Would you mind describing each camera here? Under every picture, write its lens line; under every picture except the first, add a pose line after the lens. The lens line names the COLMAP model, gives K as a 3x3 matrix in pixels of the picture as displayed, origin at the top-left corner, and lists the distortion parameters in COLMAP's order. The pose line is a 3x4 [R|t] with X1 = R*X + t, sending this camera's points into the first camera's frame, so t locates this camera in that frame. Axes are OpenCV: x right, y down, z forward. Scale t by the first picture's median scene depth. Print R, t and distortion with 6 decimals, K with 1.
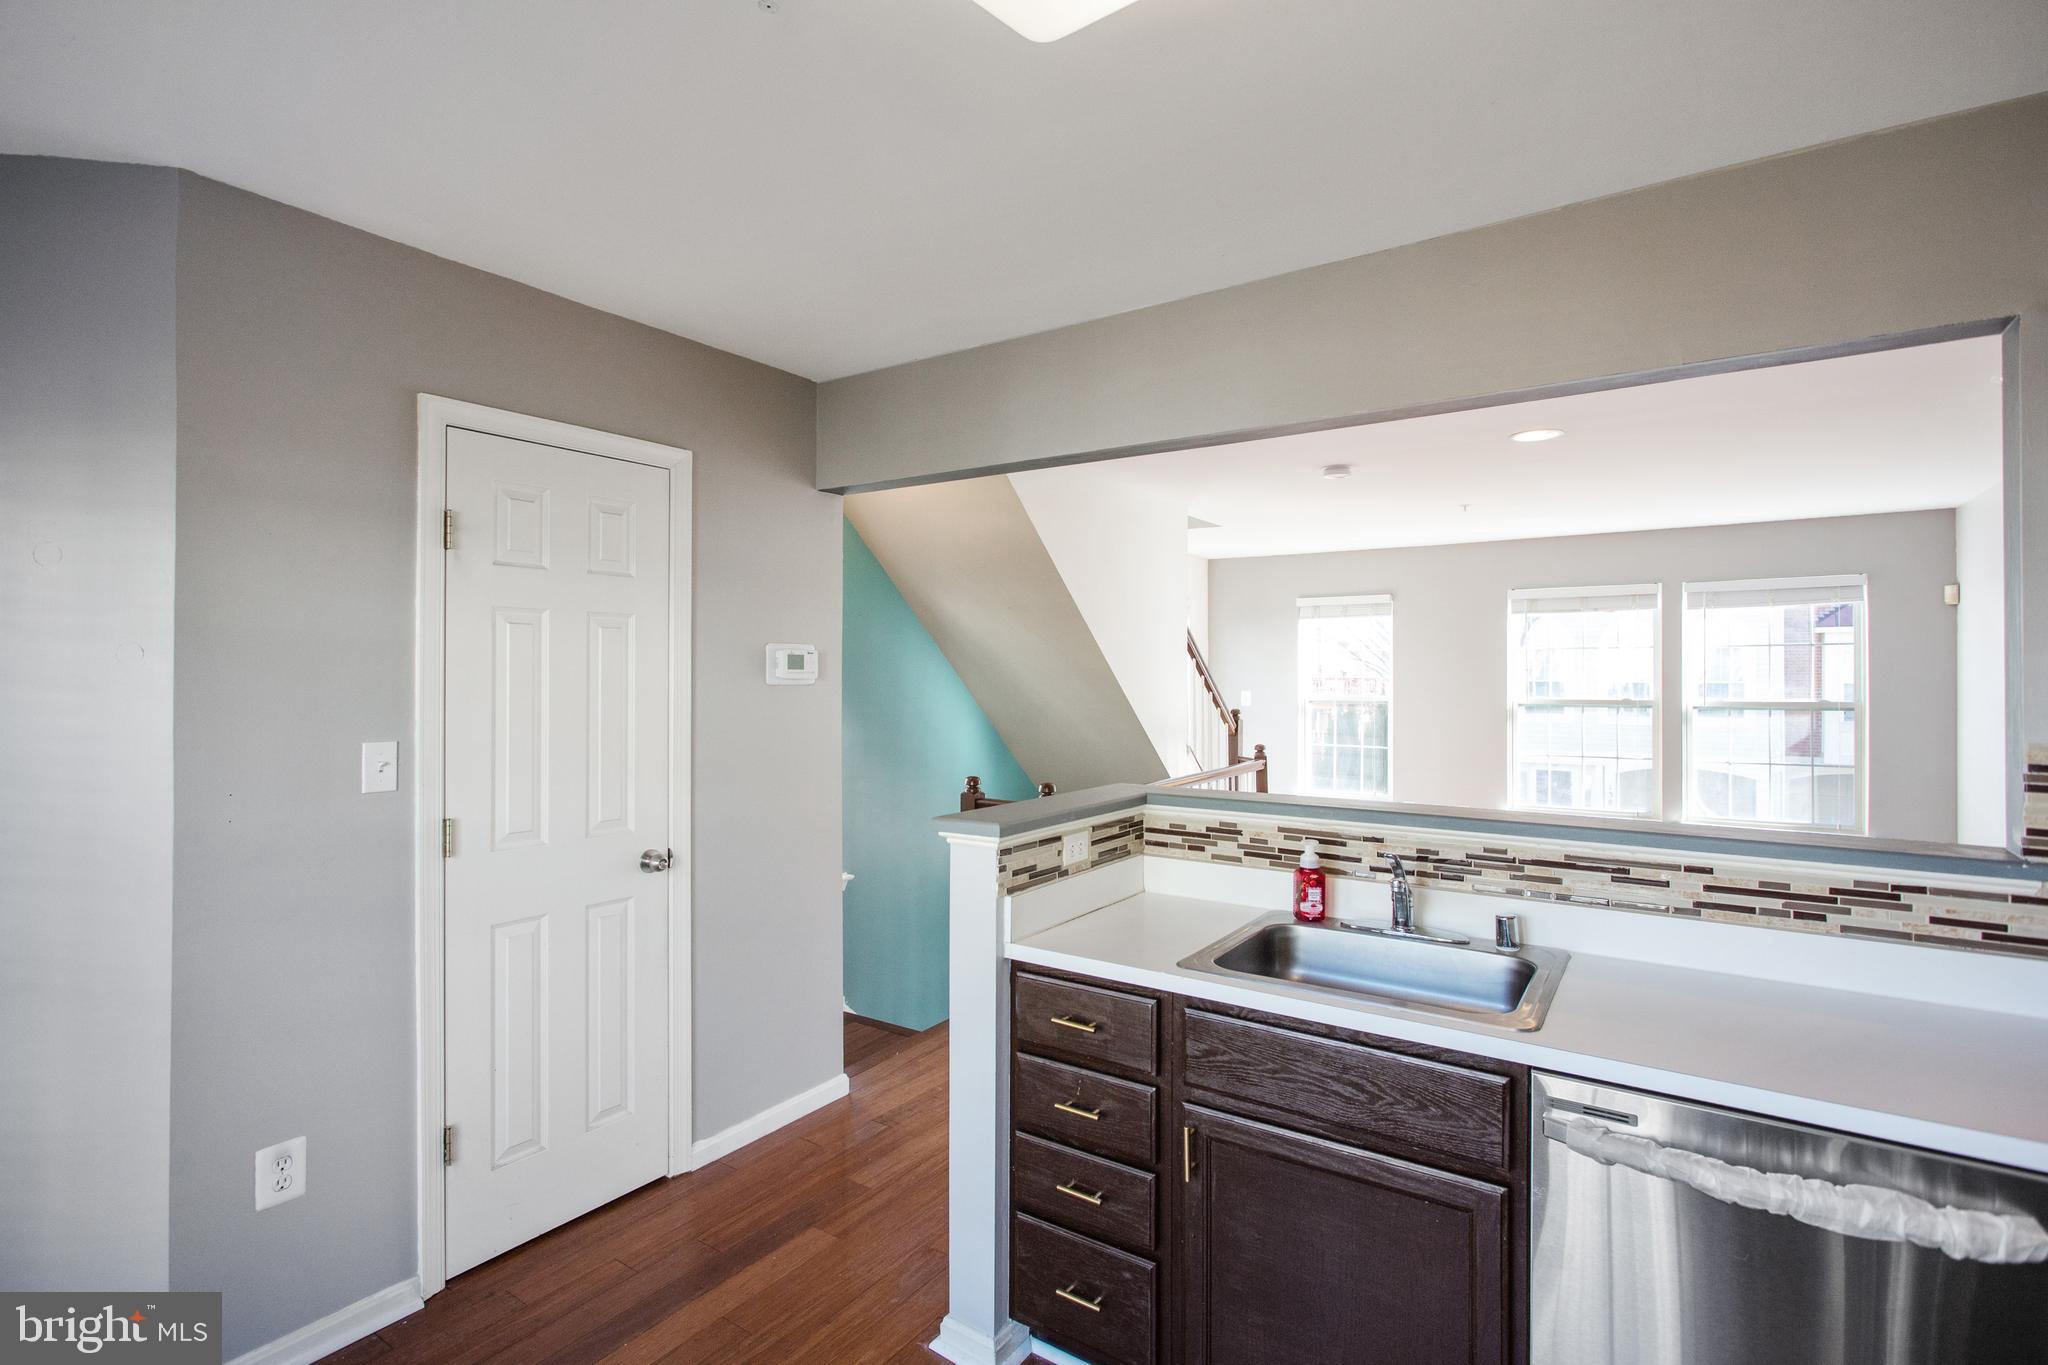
lens RADIAL K [[973.3, 0, 1022.2], [0, 973.3, 667.6], [0, 0, 1]] dist [-0.003148, -0.000019]
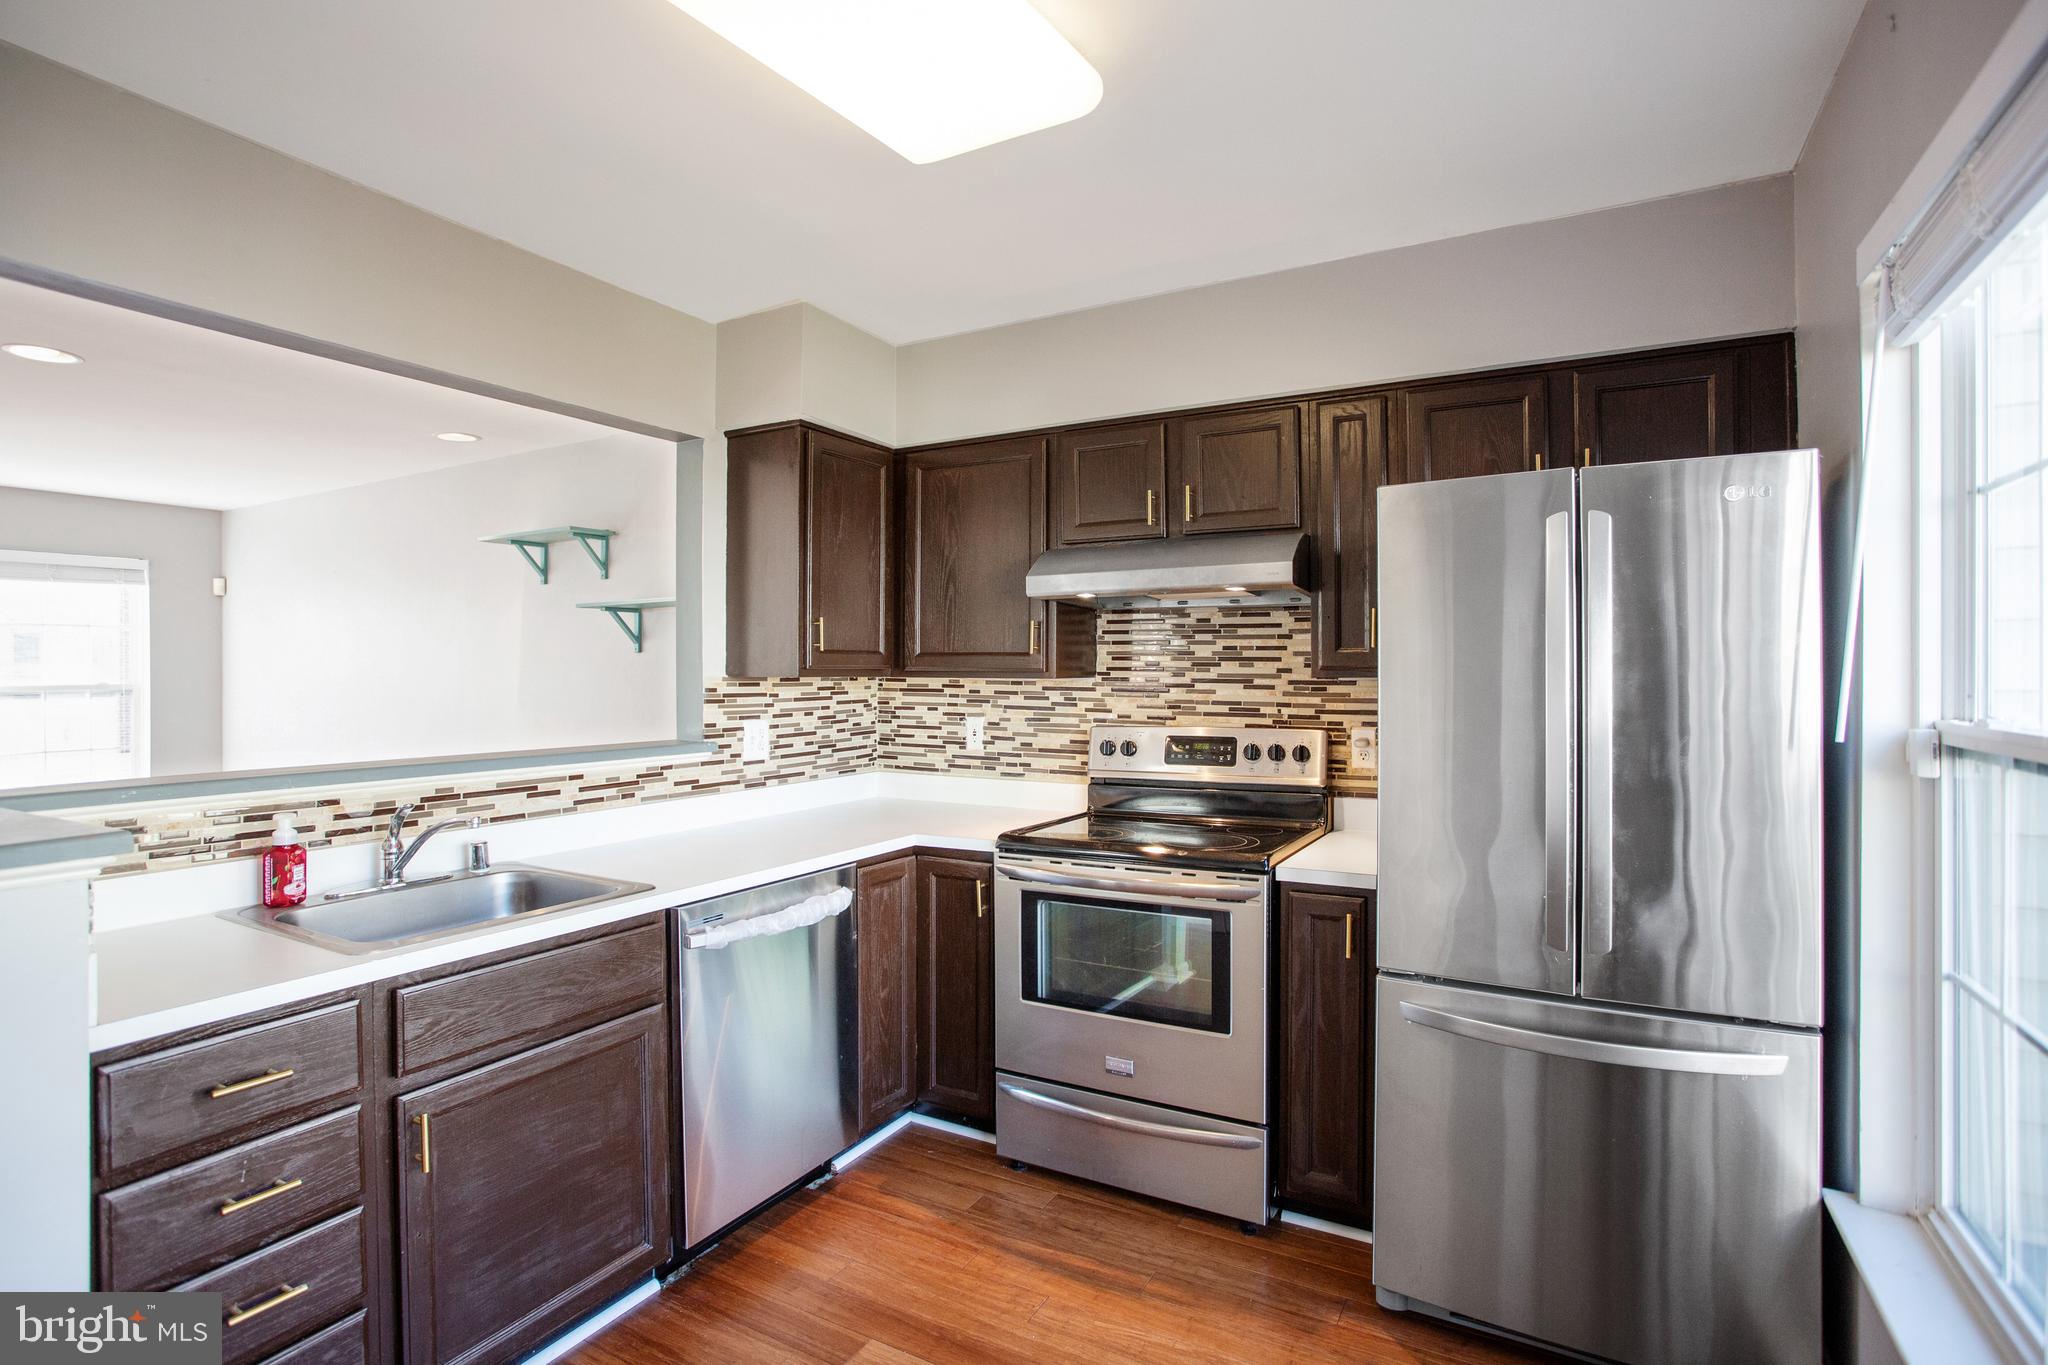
lens RADIAL K [[992.2, 0, 1017.3], [0, 992.2, 673.7], [0, 0, 1]] dist [-0.079279, 0.037672]
pose [[-0.086694, -0.002720, 0.996231, -0.432312], [-0.005651, 0.999982, 0.002238, 0.033642], [-0.996219, -0.005436, -0.086708, 0.300943]]
